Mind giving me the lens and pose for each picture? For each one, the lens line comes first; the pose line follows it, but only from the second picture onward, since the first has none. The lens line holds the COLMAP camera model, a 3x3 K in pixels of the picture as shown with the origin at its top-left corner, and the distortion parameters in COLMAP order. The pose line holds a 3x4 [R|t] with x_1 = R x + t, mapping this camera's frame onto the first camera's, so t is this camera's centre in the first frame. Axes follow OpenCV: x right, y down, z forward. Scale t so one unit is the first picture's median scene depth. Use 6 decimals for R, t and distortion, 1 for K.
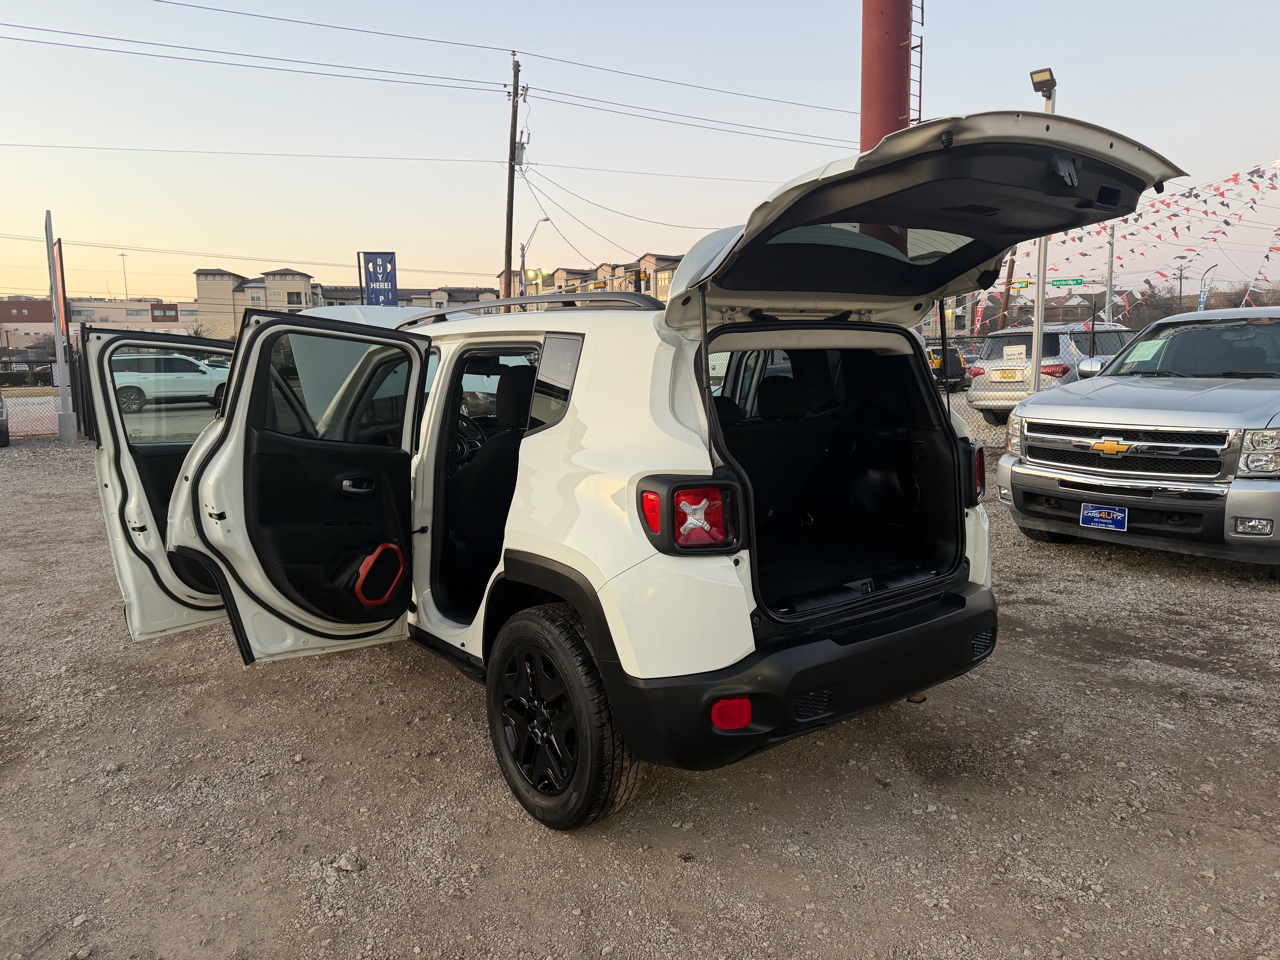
lens RADIAL K [[922.1, 0, 630.6], [0, 922.1, 466.7], [0, 0, 1]] dist [0.084246, -0.139285]
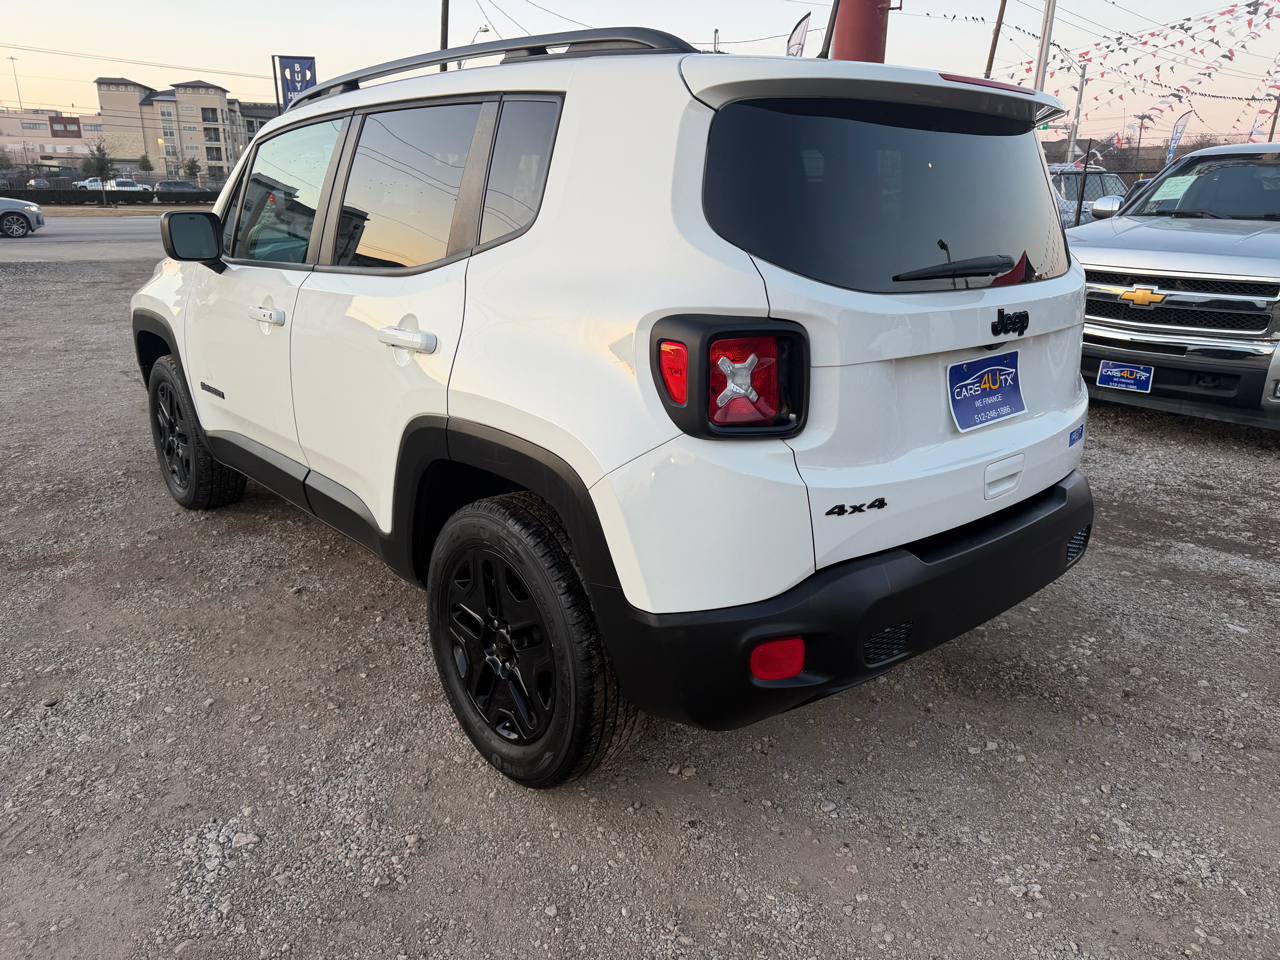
lens RADIAL K [[914.7, 0, 640.0], [0, 914.7, 480.0], [0, 0, 1]] dist [0.032417, -0.040109]
pose [[0.997150, 0.010148, 0.074757, -0.028890], [-0.023454, 0.983508, 0.179337, 0.006277], [-0.071704, -0.180579, 0.980943, 0.218649]]
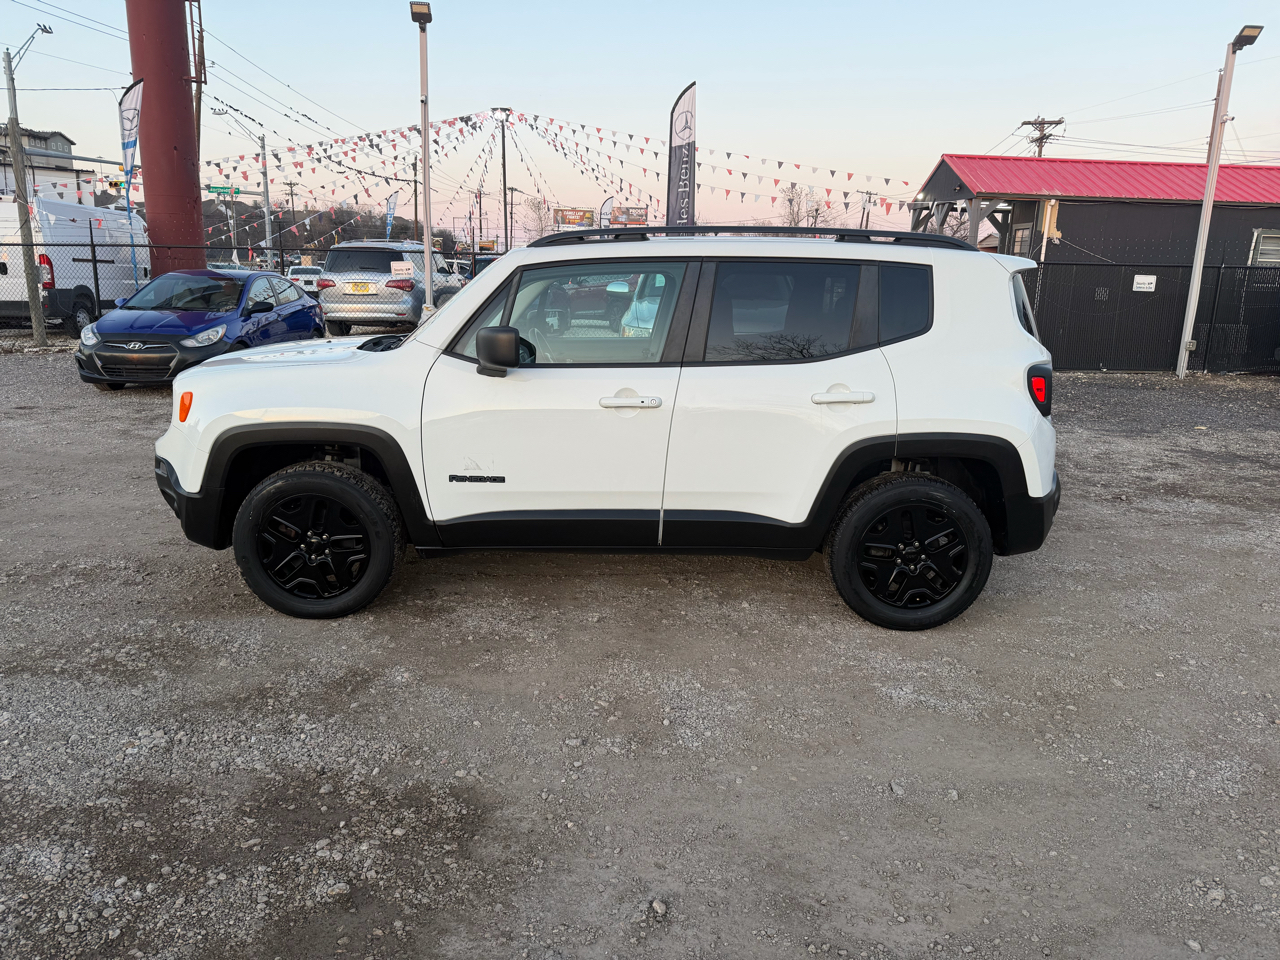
lens RADIAL K [[905.8, 0, 636.8], [0, 905.8, 495.7], [0, 0, 1]] dist [0.027872, -0.033663]
pose [[0.624787, -0.170508, 0.761951, -1.002493], [0.070546, 0.984201, 0.162396, -0.044253], [-0.777602, -0.047711, 0.626944, 0.360143]]
